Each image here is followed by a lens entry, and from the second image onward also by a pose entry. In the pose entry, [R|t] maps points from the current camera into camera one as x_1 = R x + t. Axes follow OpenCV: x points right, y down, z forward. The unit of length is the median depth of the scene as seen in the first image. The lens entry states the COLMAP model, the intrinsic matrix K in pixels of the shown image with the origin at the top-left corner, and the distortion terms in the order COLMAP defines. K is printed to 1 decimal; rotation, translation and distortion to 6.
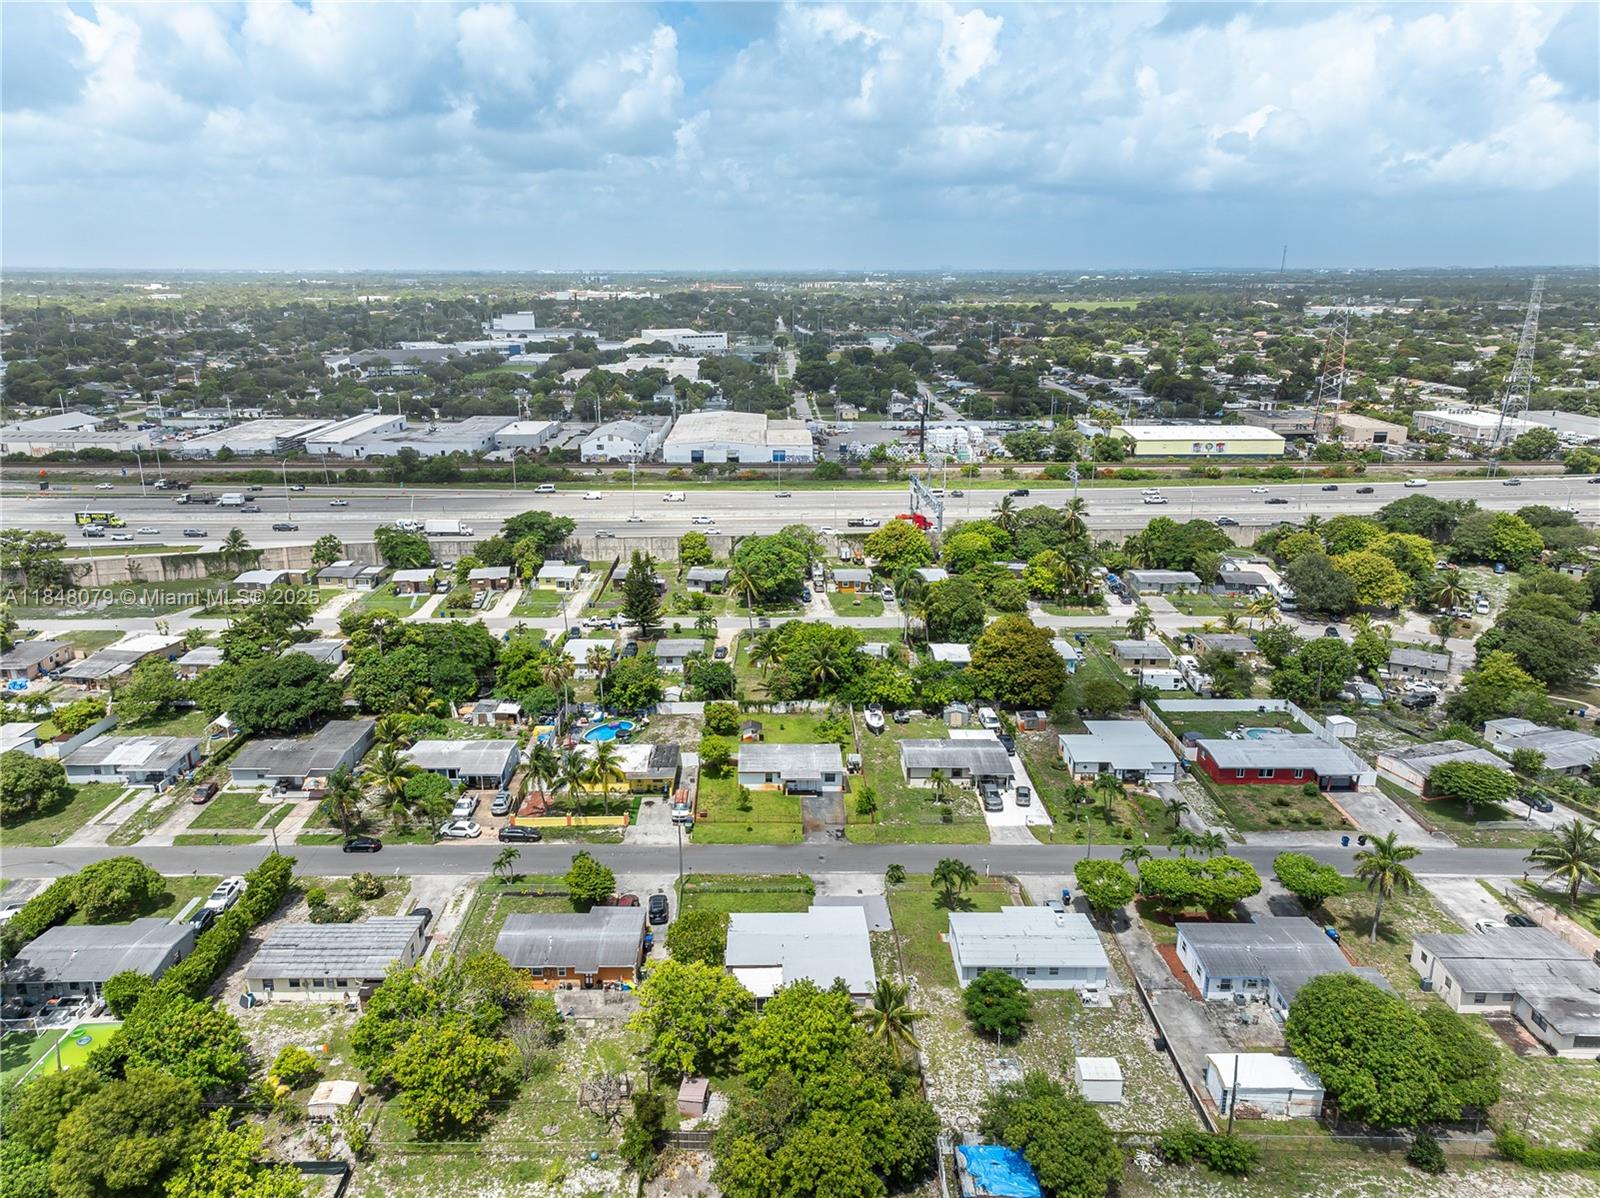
lens RADIAL K [[1143.8, 0, 800.0], [0, 1143.8, 599.0], [0, 0, 1]] dist [0.020990, 0.006482]
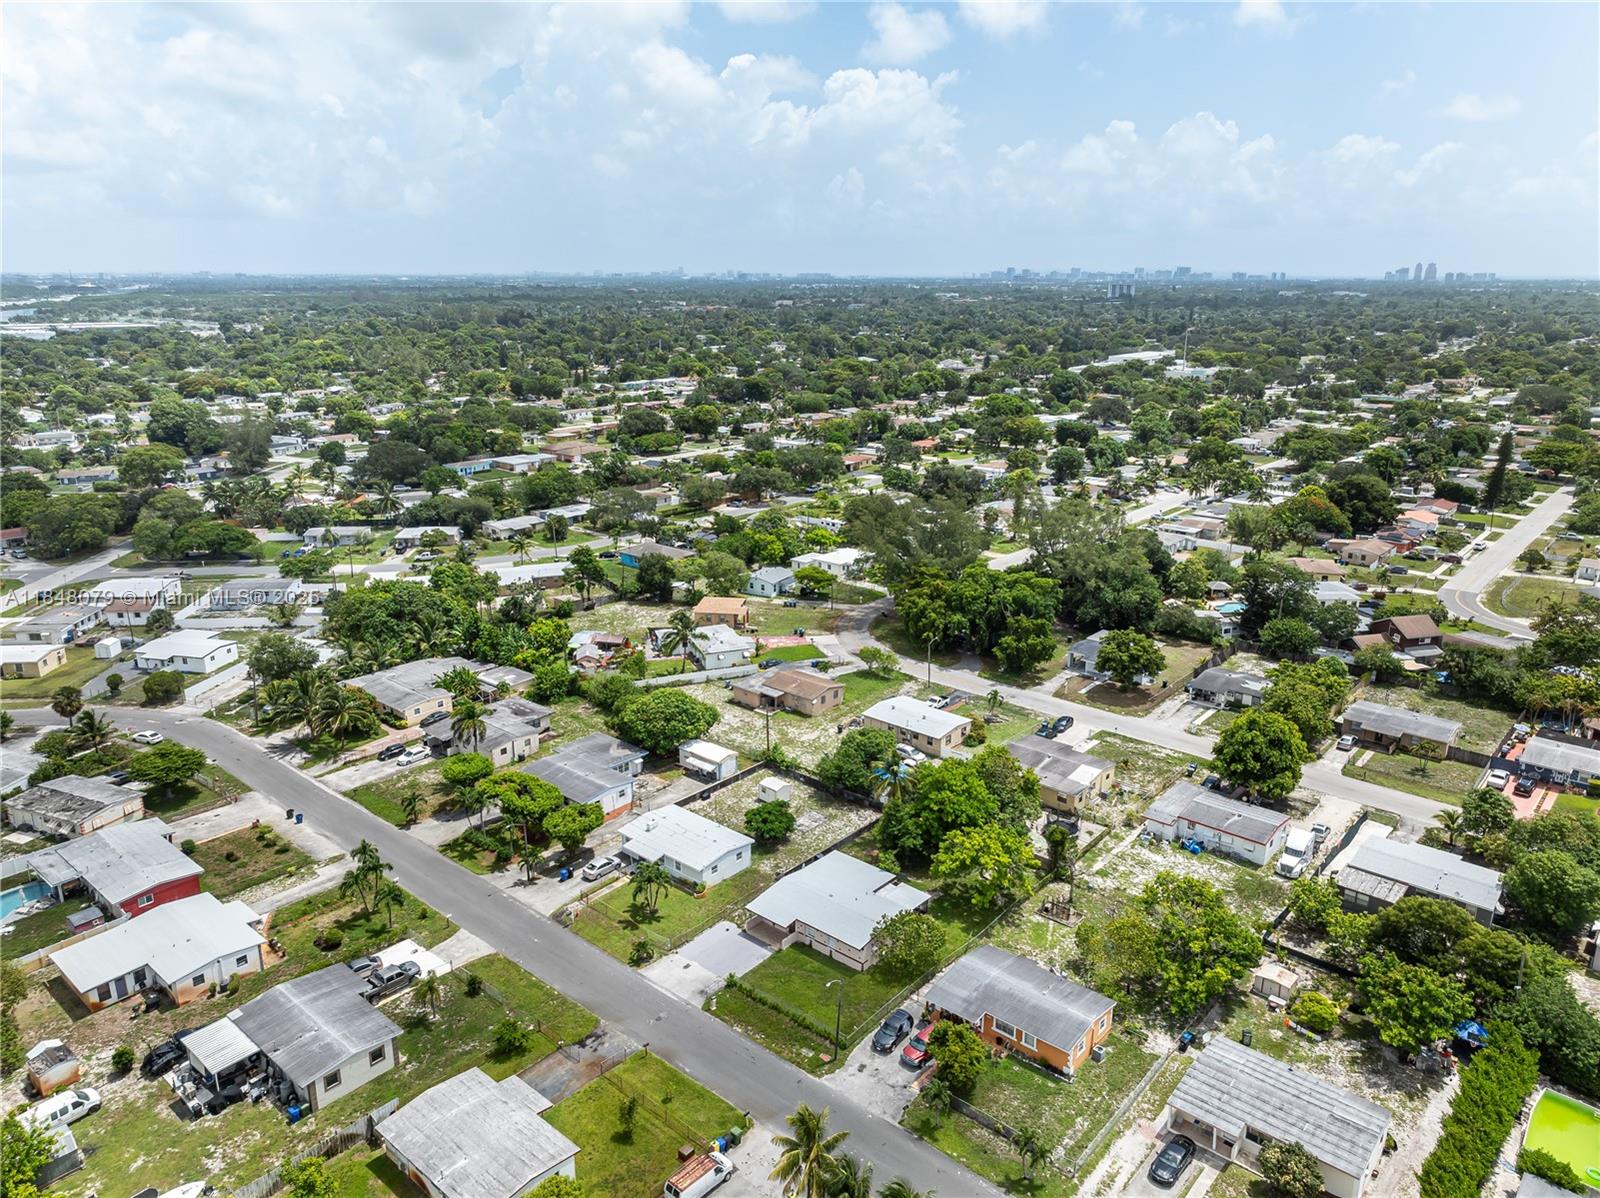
lens RADIAL K [[1102.5, 0, 787.4], [0, 1102.5, 568.7], [0, 0, 1]] dist [0.004440, 0.001328]
pose [[-0.729151, -0.176849, 0.661107, -0.293299], [0.188170, 0.876988, 0.442136, -0.216224], [-0.657975, 0.446785, -0.606179, 0.739891]]
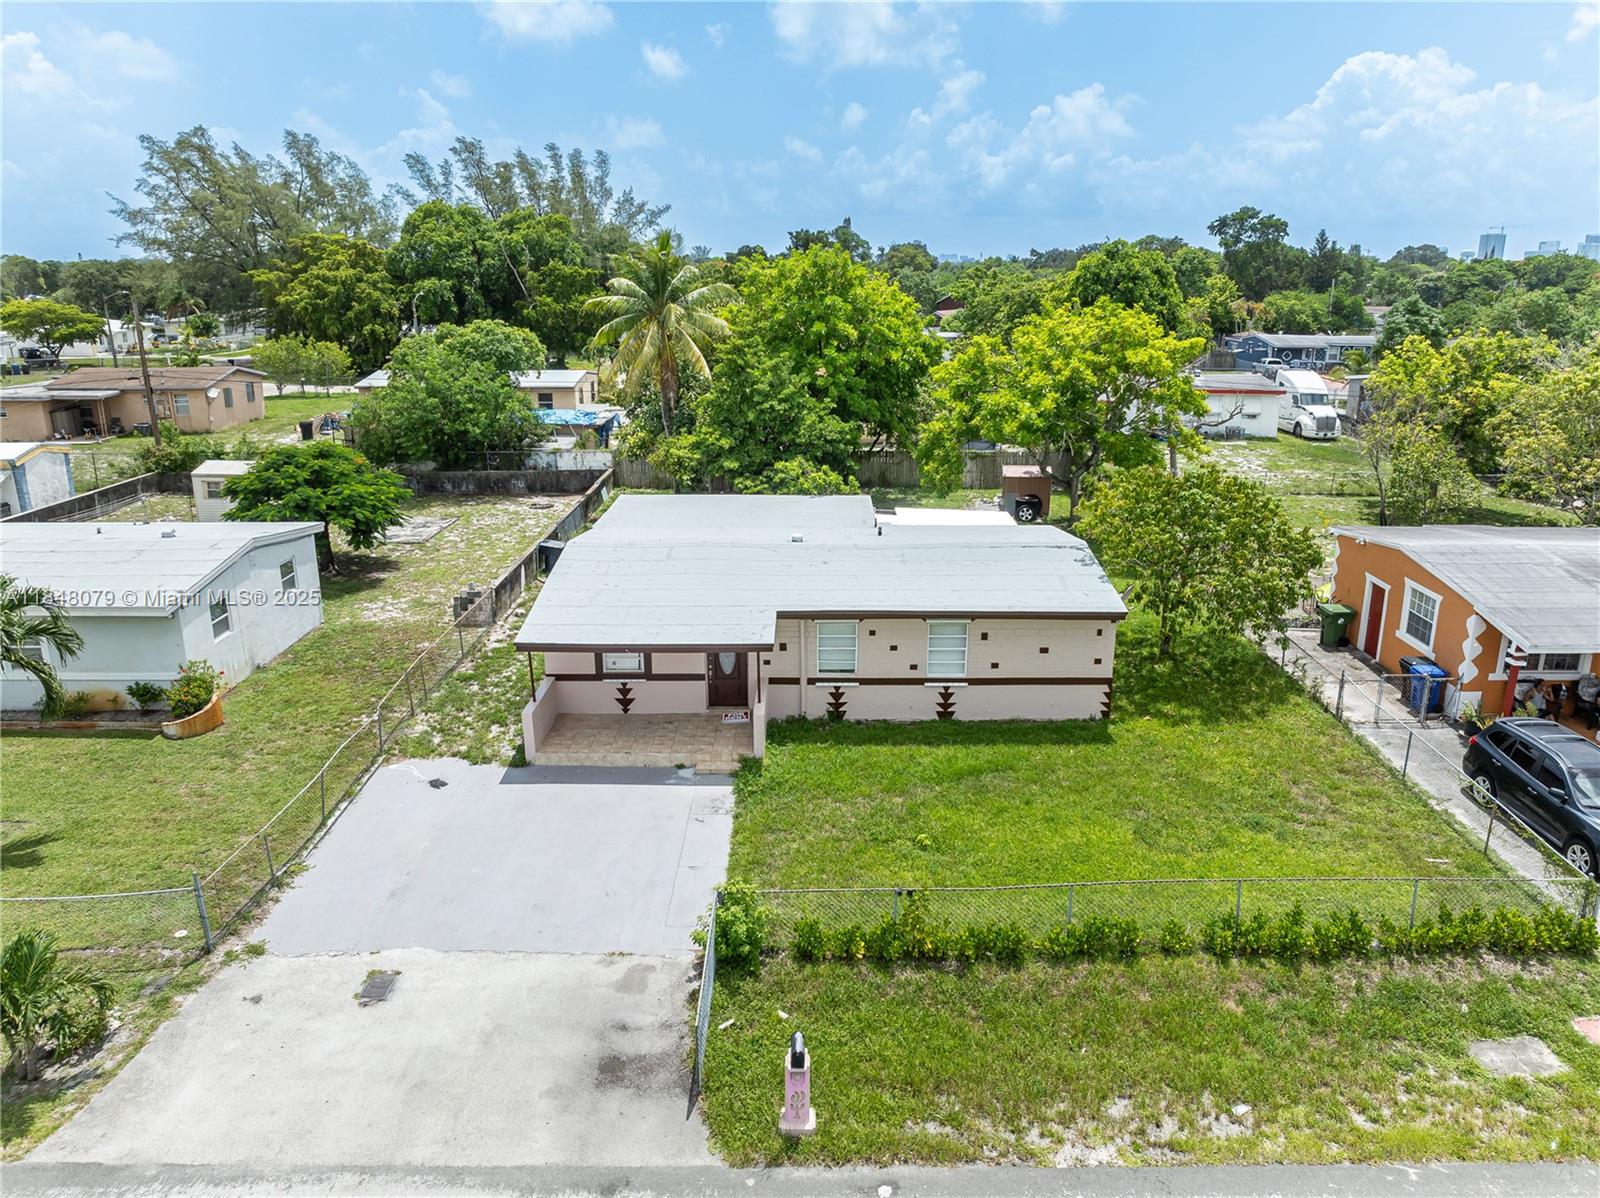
lens RADIAL K [[1136.4, 0, 800.0], [0, 1136.4, 599.0], [0, 0, 1]] dist [-0.025731, 0.005714]
pose [[-0.999128, -0.007744, 0.041036, -0.005821], [0.015711, 0.840759, 0.541182, 0.076171], [-0.038692, 0.541354, -0.839904, 0.604429]]
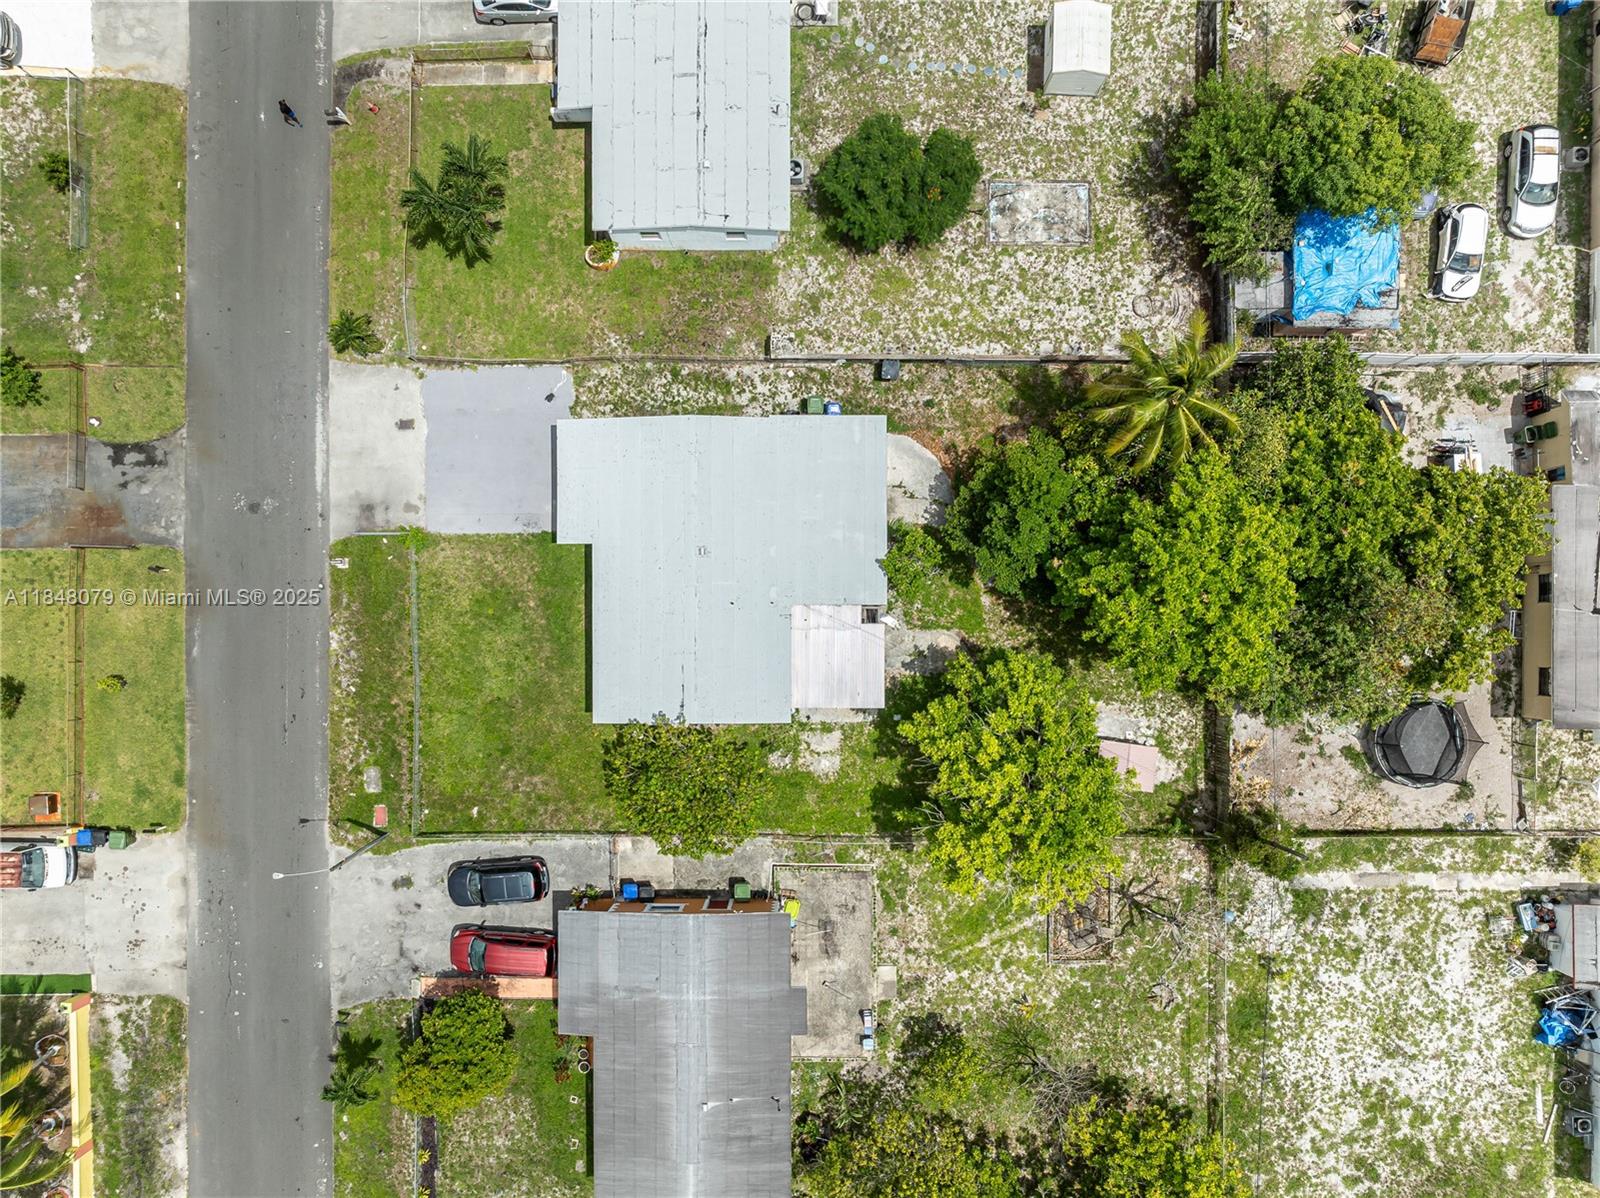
lens RADIAL K [[1136.4, 0, 800.0], [0, 1136.4, 599.0], [0, 0, 1]] dist [-0.025731, 0.005714]
pose [[0.027114, -0.999630, -0.002005, -0.007651], [0.279109, 0.005645, 0.960243, -0.065922], [-0.959876, -0.026596, 0.279159, 0.406231]]
